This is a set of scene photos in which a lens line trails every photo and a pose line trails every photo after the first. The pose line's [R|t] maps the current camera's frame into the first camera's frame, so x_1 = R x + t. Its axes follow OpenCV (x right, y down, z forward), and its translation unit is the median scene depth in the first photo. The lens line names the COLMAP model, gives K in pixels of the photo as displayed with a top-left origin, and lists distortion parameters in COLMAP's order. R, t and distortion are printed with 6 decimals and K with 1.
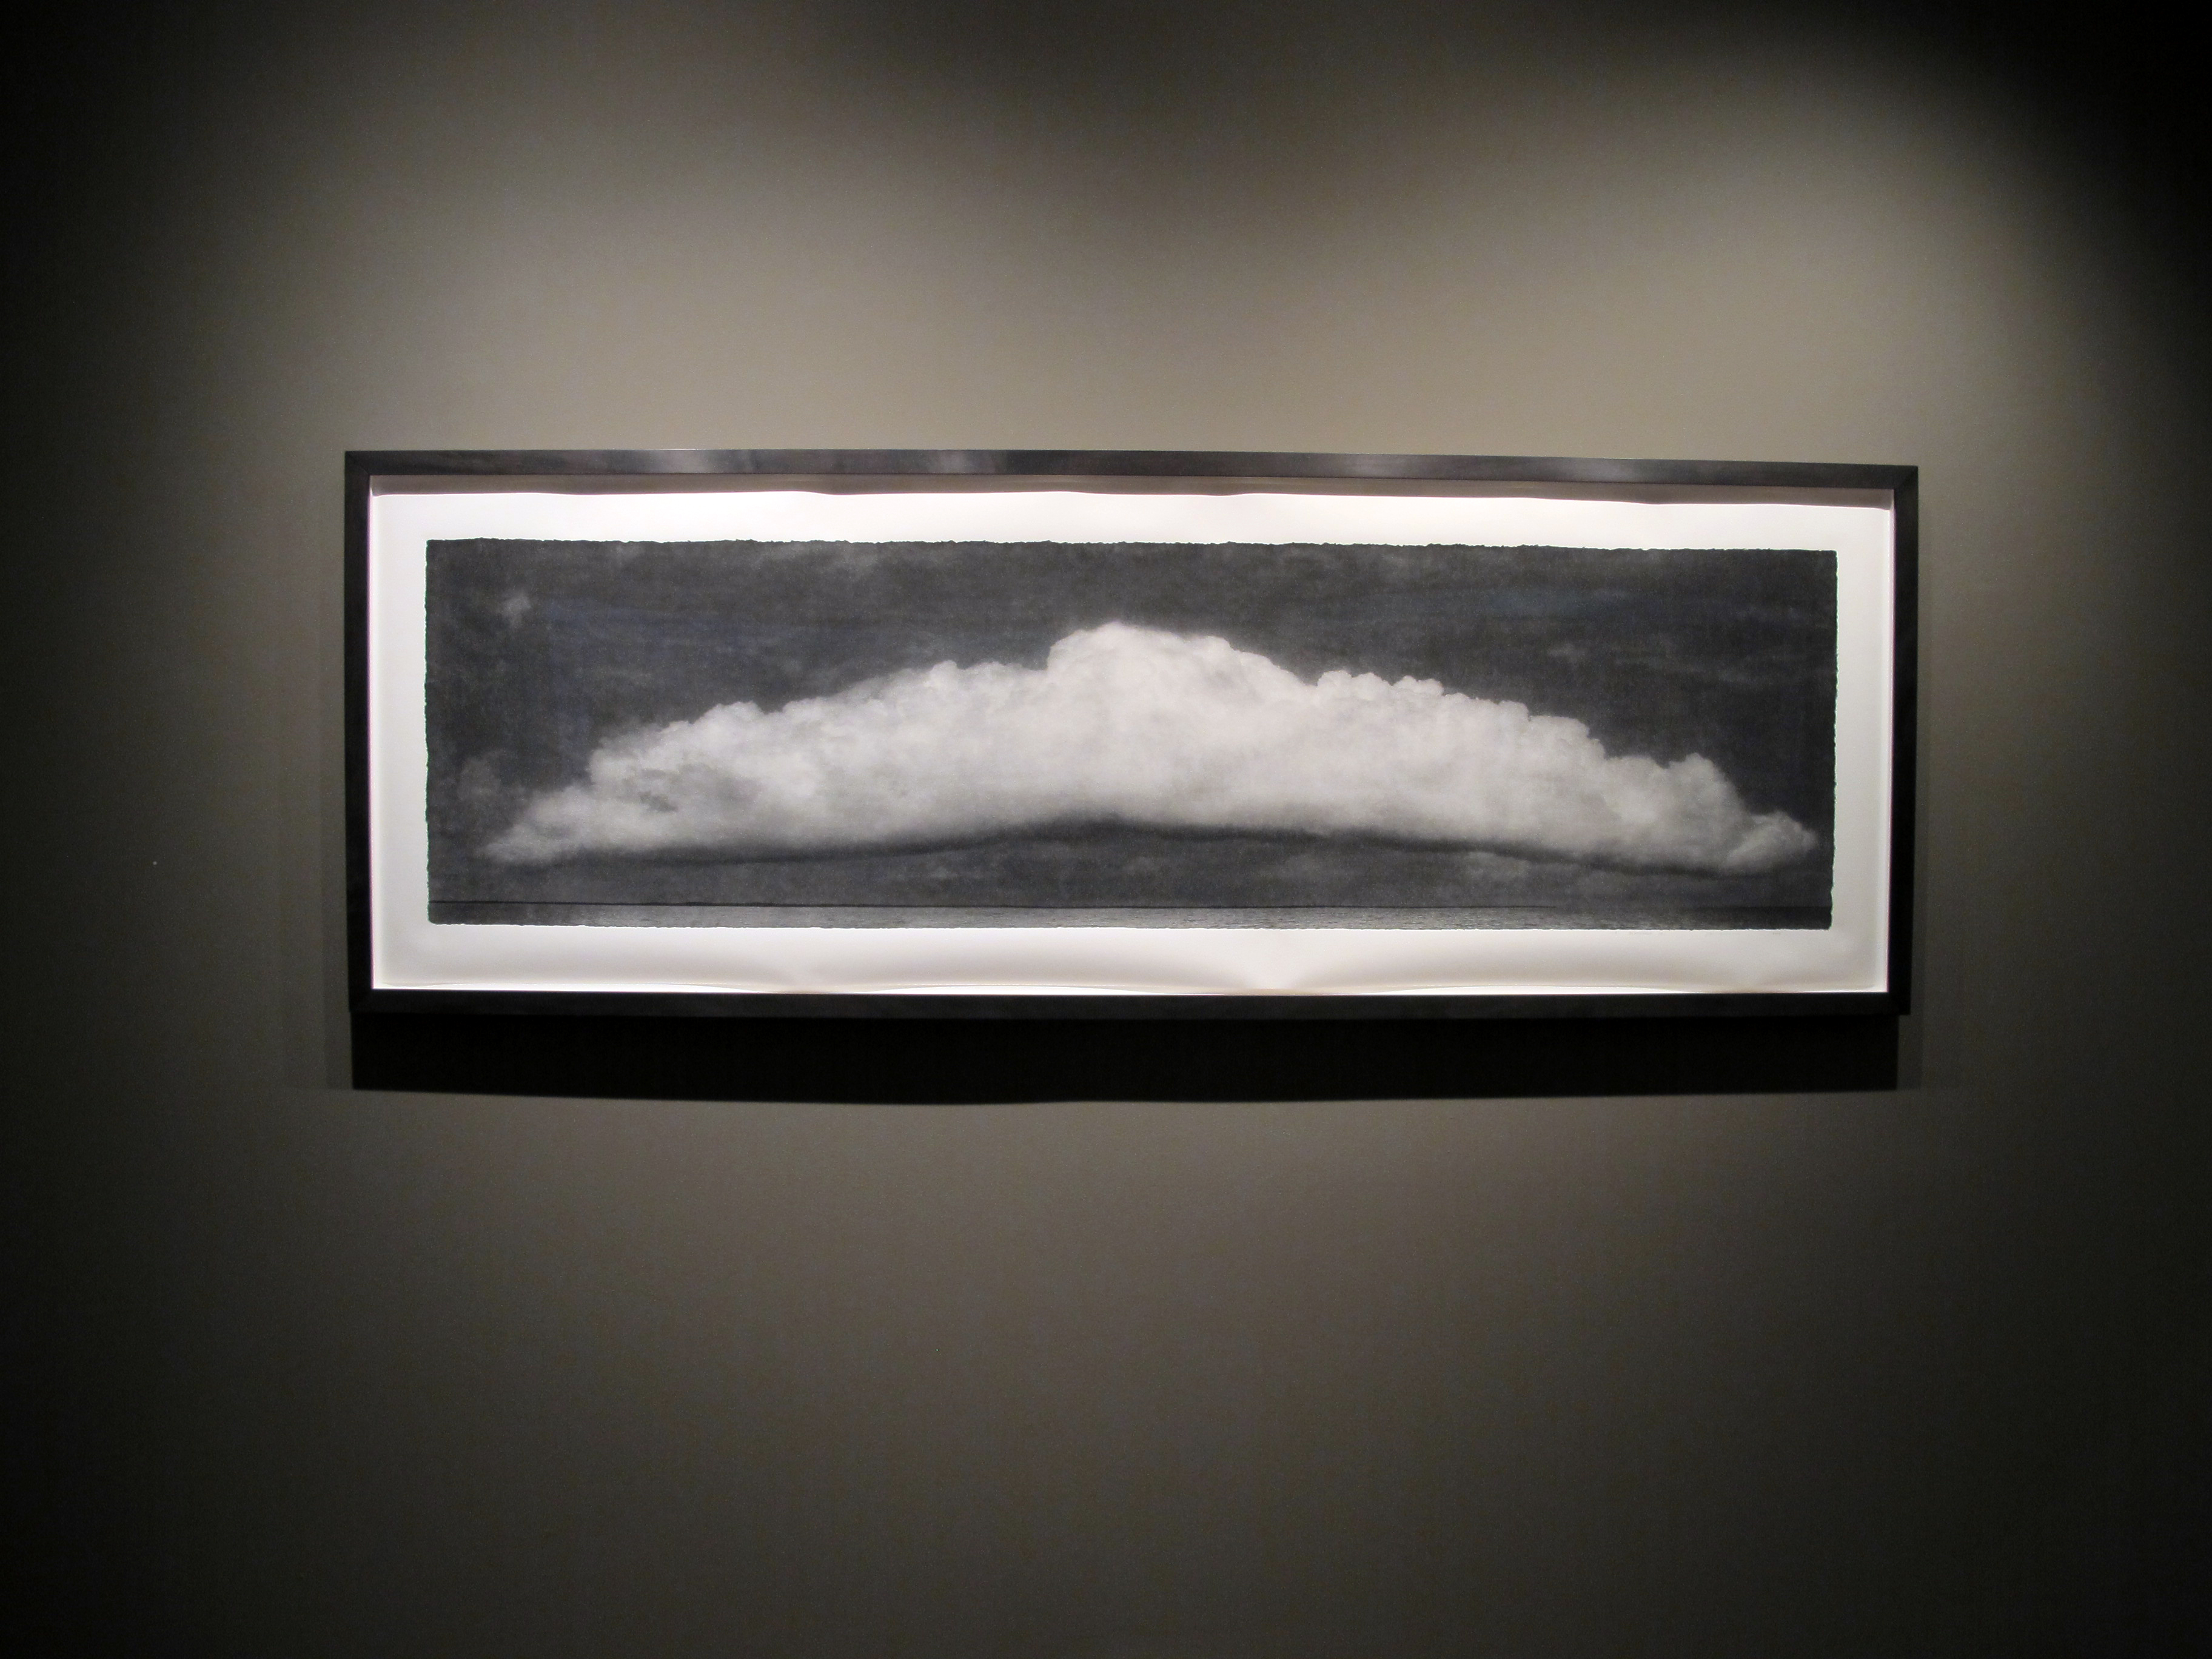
lens RADIAL K [[1864.3, 0, 1108.4], [0, 1864.3, 809.2], [0, 0, 1]] dist [-0.139641, 0.094664]
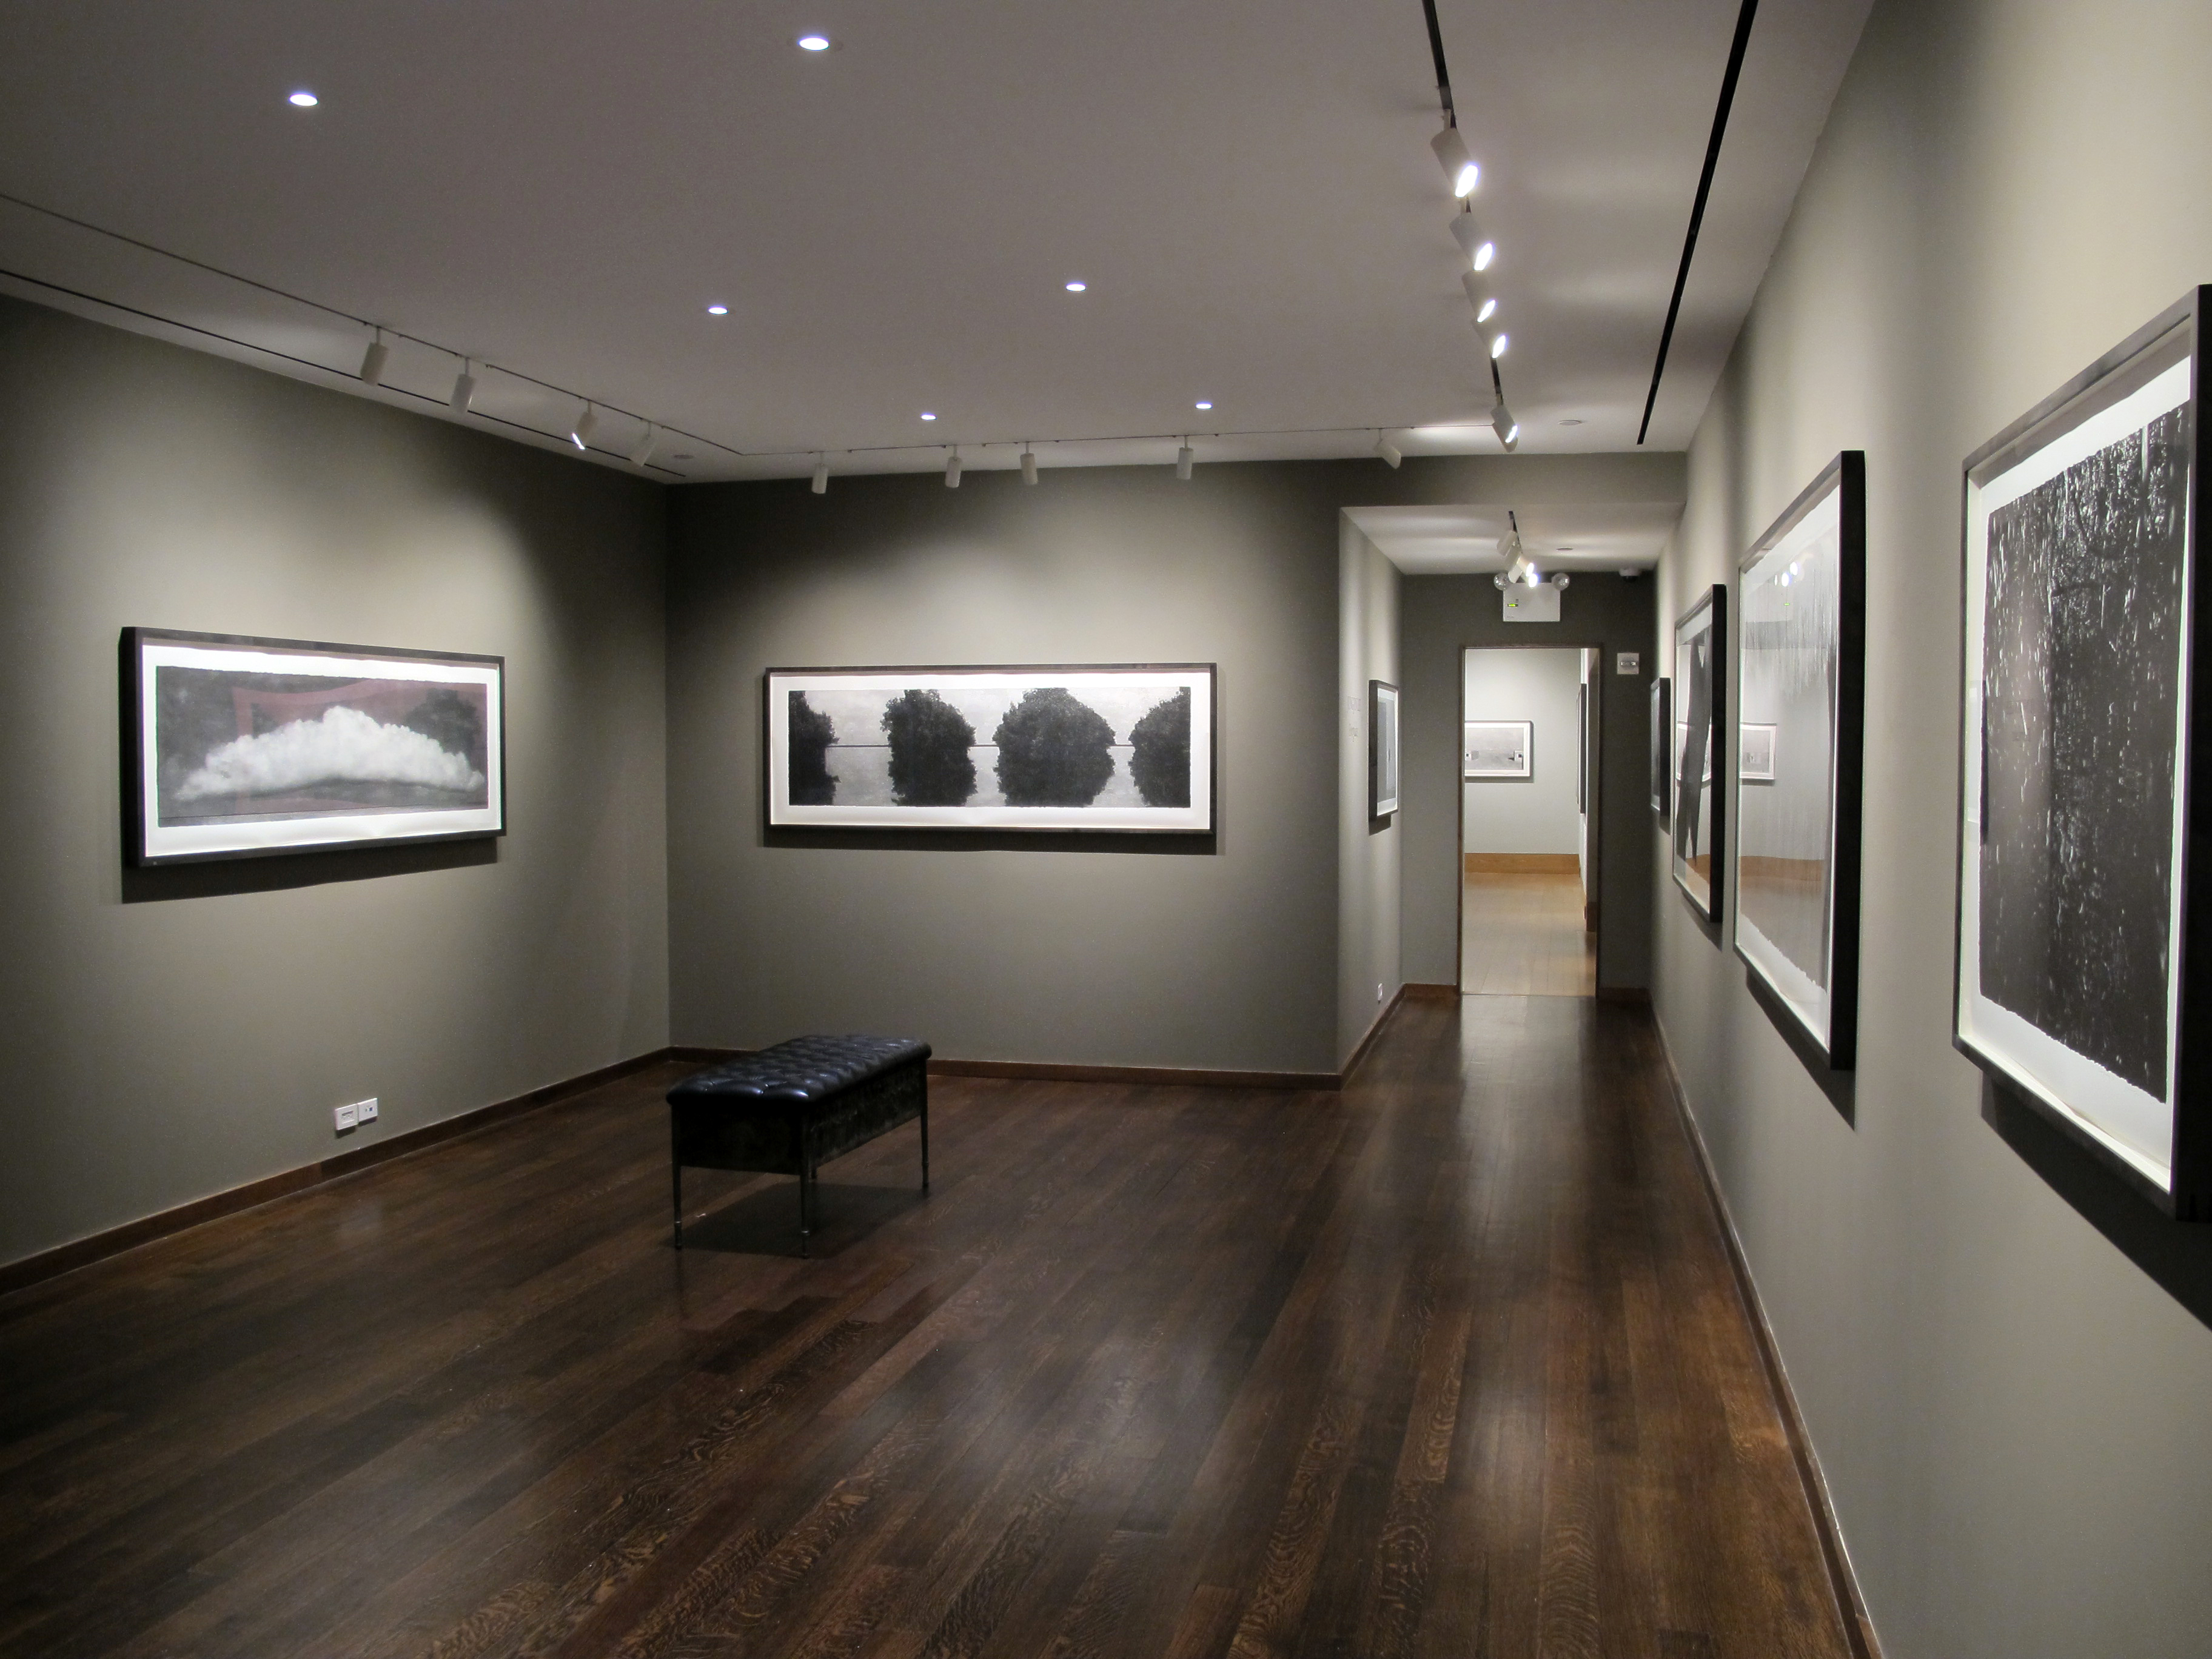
lens RADIAL K [[1864.3, 0, 1114.8], [0, 1864.3, 817.1], [0, 0, 1]] dist [-0.139641, 0.094664]
pose [[0.259684, -0.042121, 0.964775, -2.294387], [0.042164, 0.998590, 0.032249, 0.025676], [-0.964773, 0.032305, 0.261094, -0.799386]]
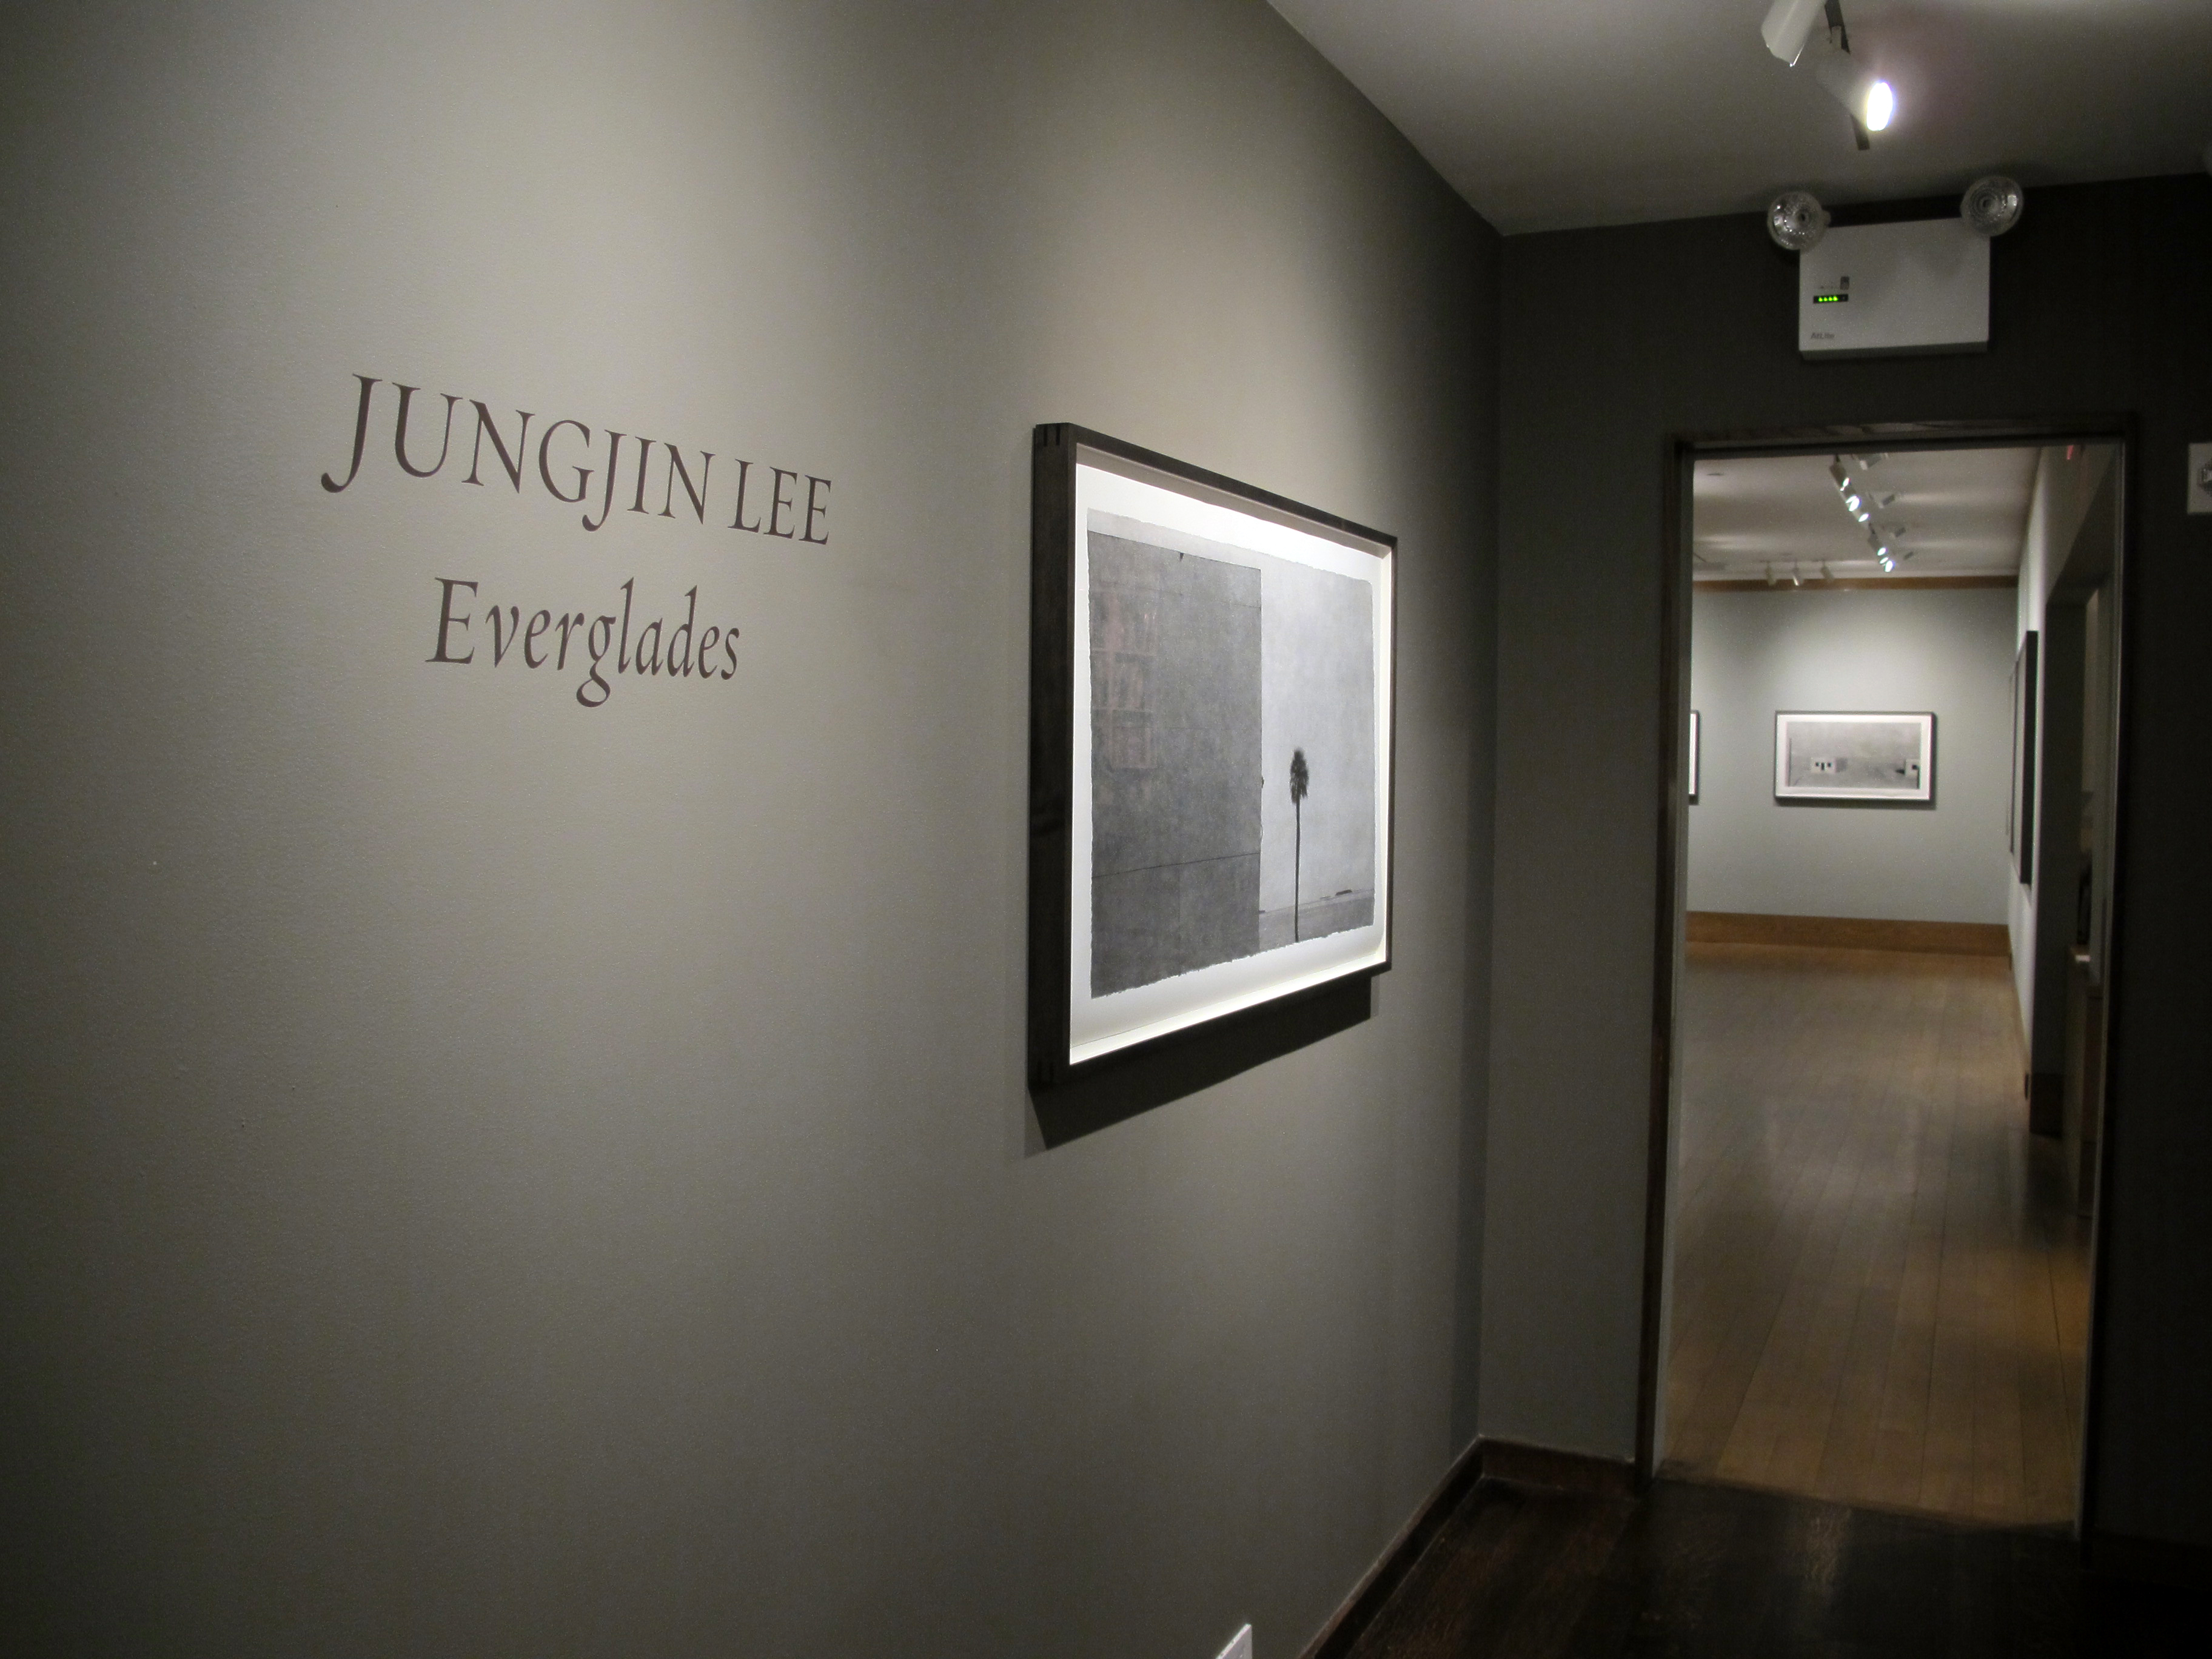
lens RADIAL K [[1864.3, 0, 1107.8], [0, 1864.3, 829.0], [0, 0, 1]] dist [-0.139641, 0.094664]
pose [[0.456973, -0.041825, 0.888496, 0.908658], [0.030213, 0.999047, 0.031490, 0.040835], [-0.888967, 0.012454, 0.457802, -0.710081]]
